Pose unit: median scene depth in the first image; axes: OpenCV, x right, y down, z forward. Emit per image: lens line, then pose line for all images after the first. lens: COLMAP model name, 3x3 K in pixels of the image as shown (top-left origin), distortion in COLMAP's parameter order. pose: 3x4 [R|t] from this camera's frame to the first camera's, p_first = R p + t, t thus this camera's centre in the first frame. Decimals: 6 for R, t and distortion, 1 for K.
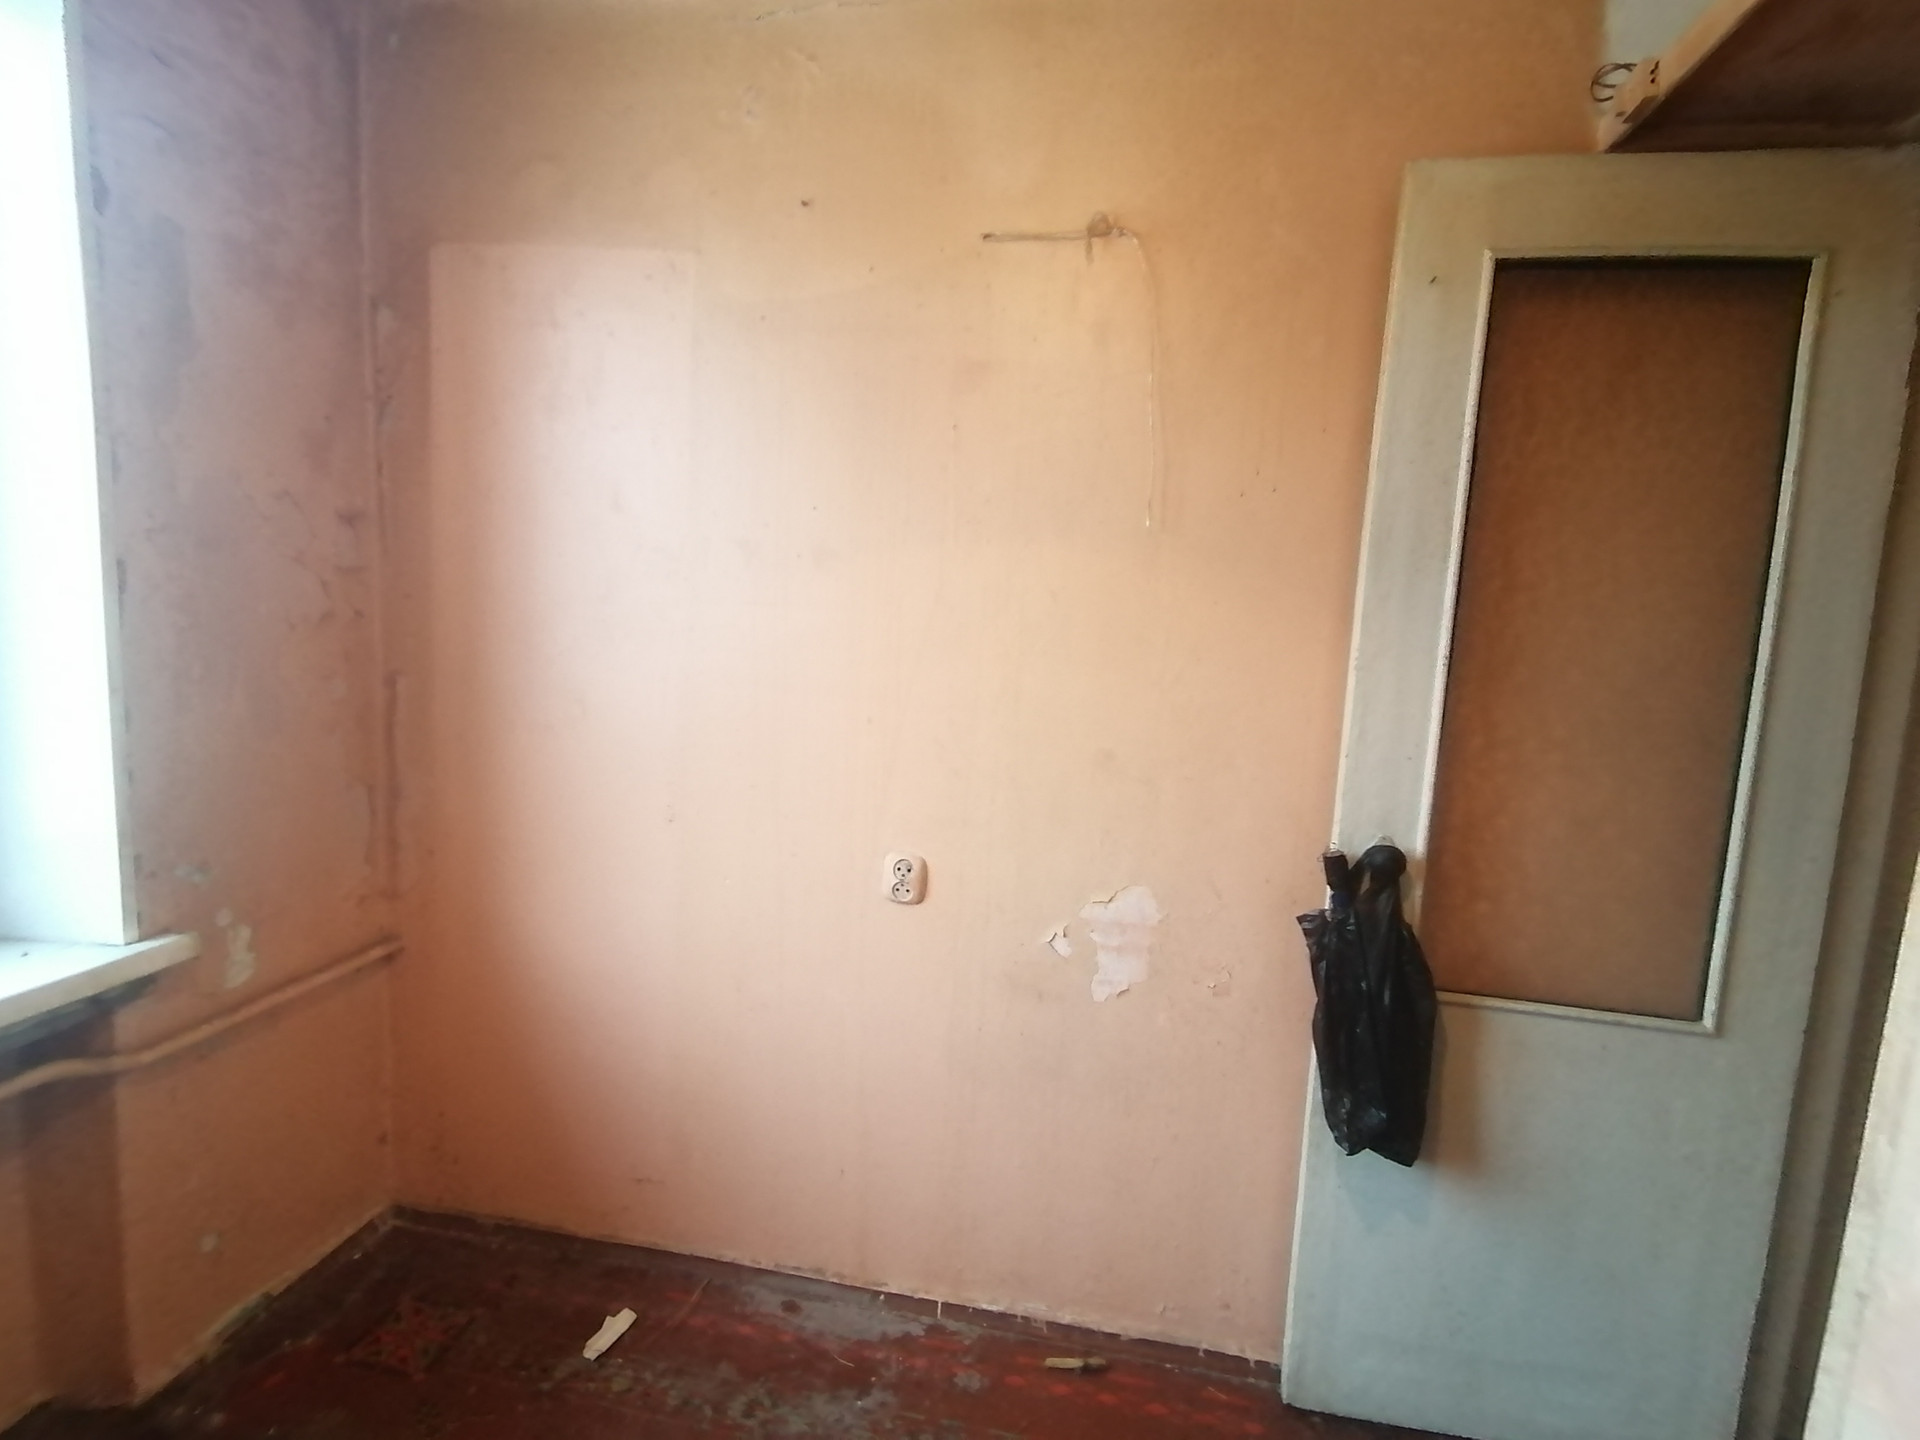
lens RADIAL K [[954.9, 0, 960.0], [0, 954.9, 720.0], [0, 0, 1]] dist [-0.000543, -0.000177]
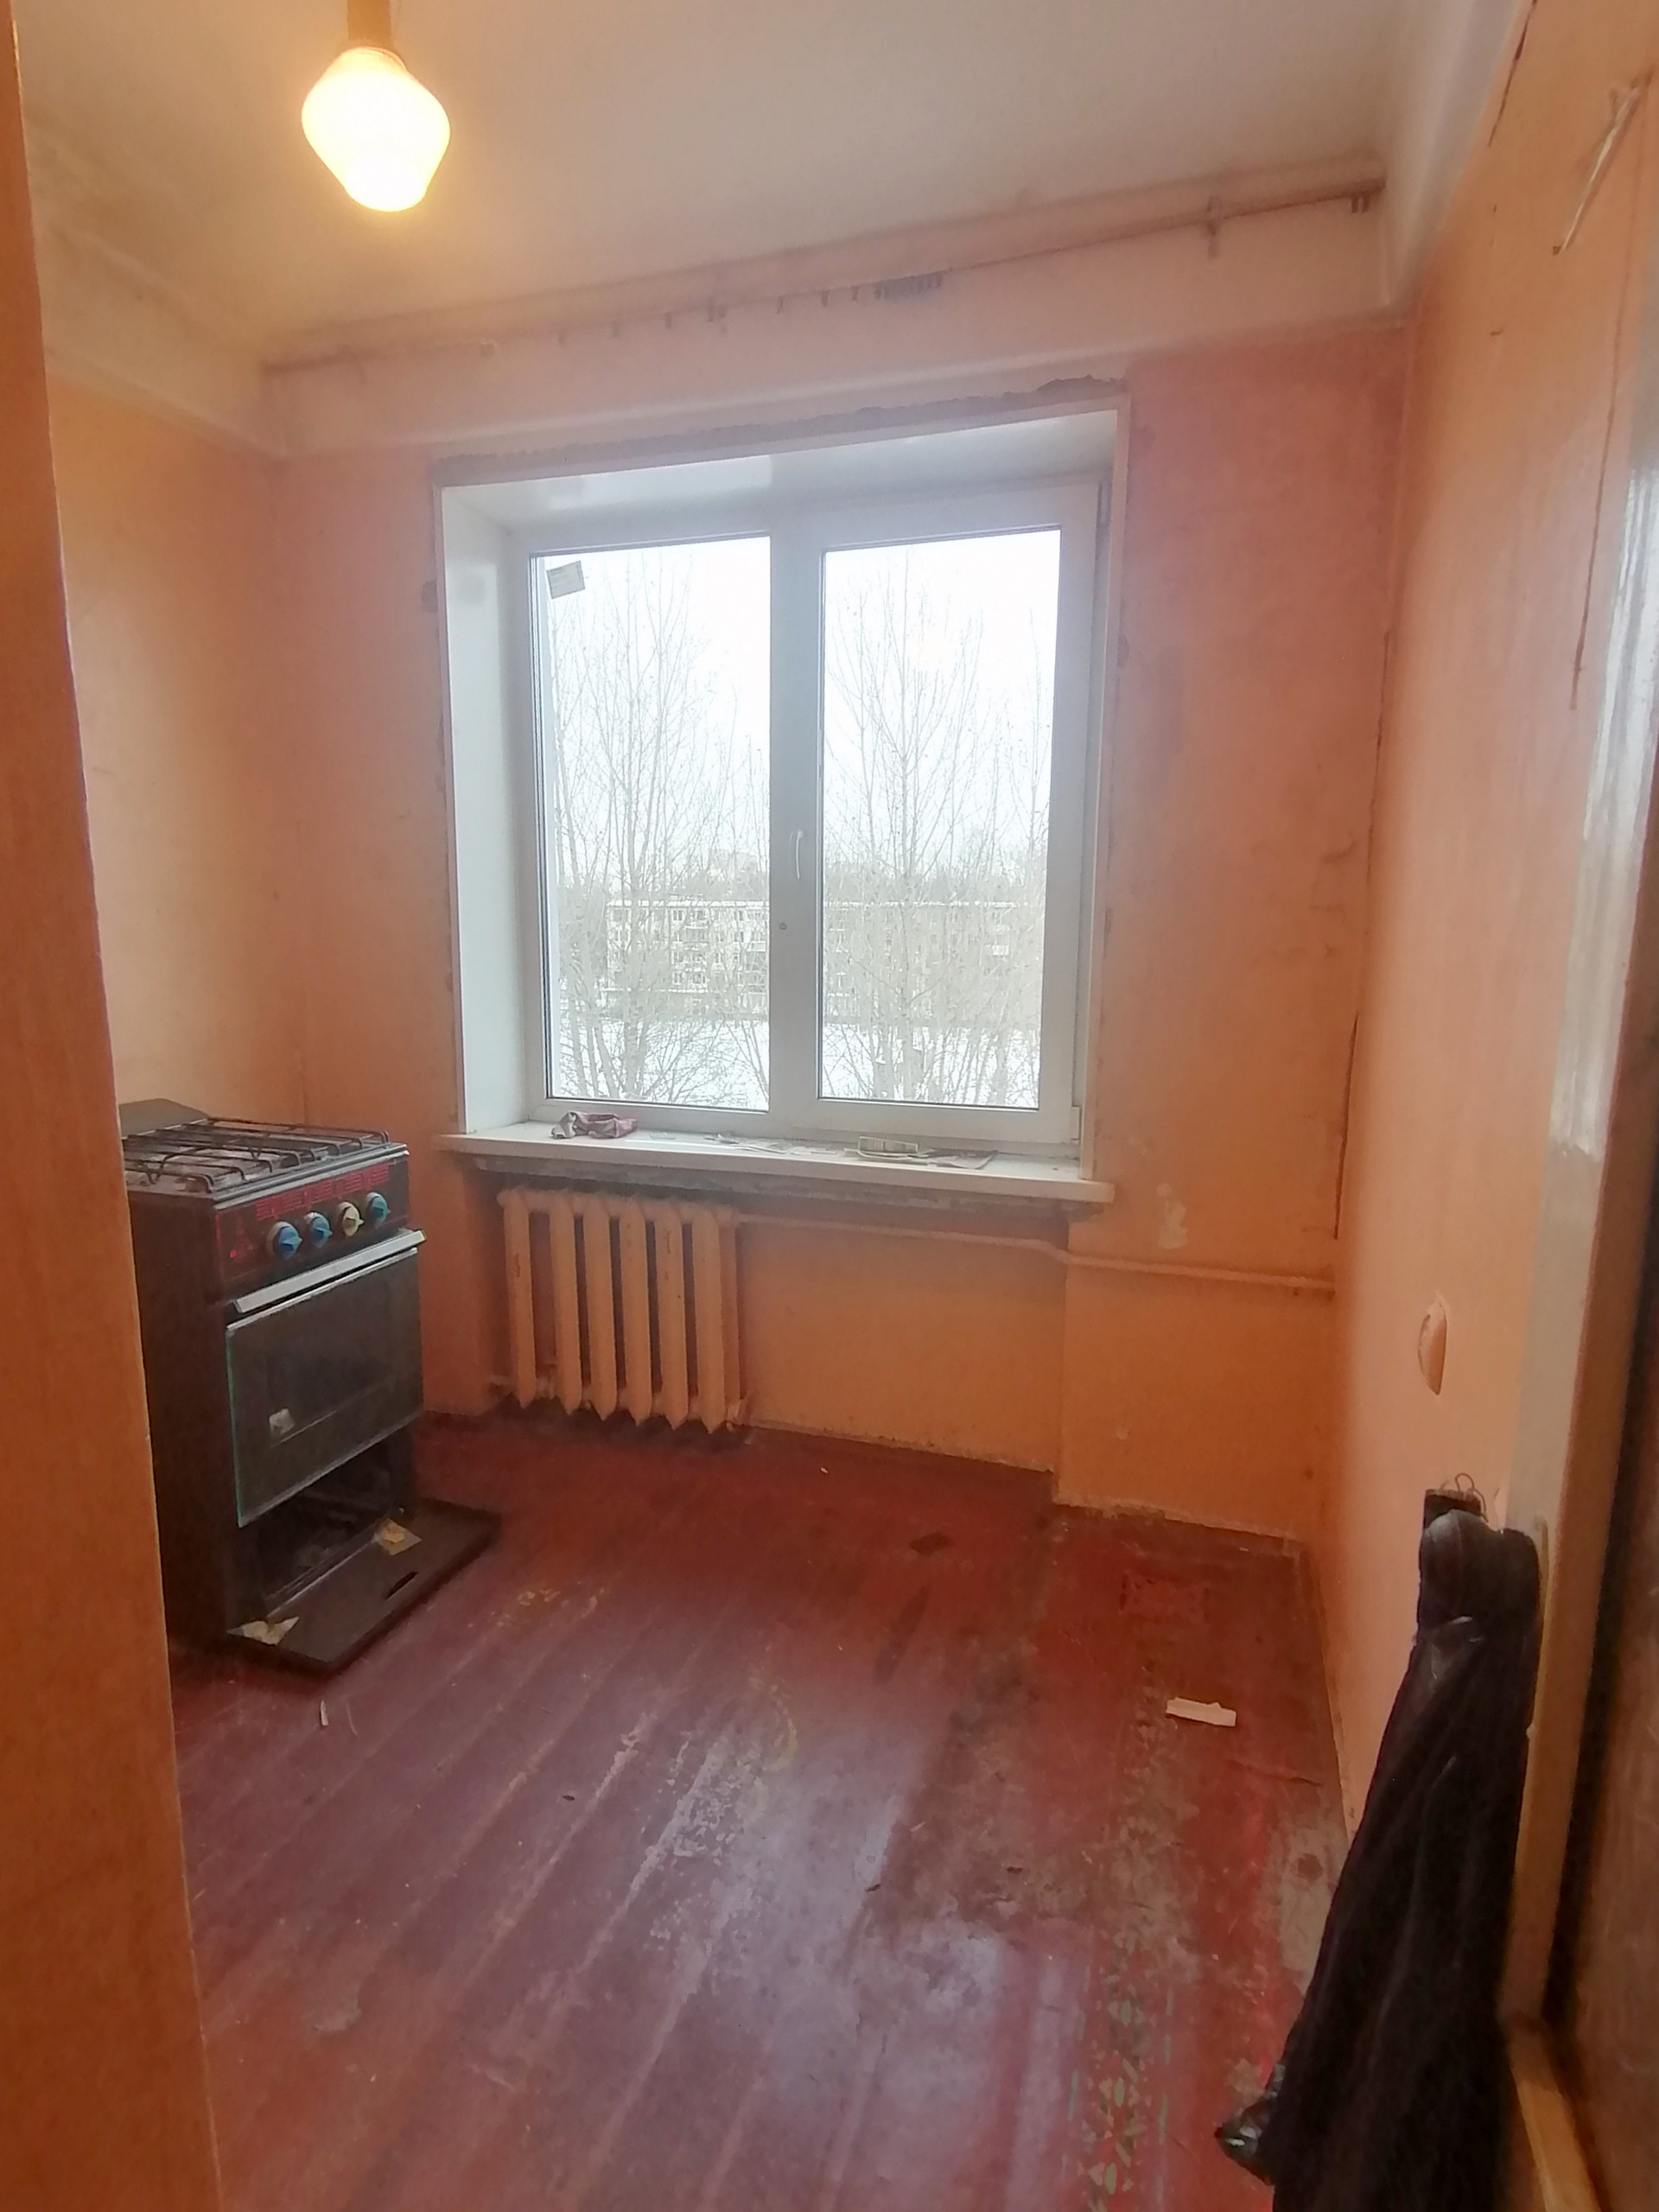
lens RADIAL K [[1186.9, 0, 829.5], [0, 1186.9, 1106.0], [0, 0, 1]] dist [-0.000837, -0.000290]
pose [[-0.140743, 0.101664, -0.984813, 0.791440], [-0.138002, 0.982989, 0.121198, -0.029796], [0.980381, 0.152964, -0.124318, 0.719136]]
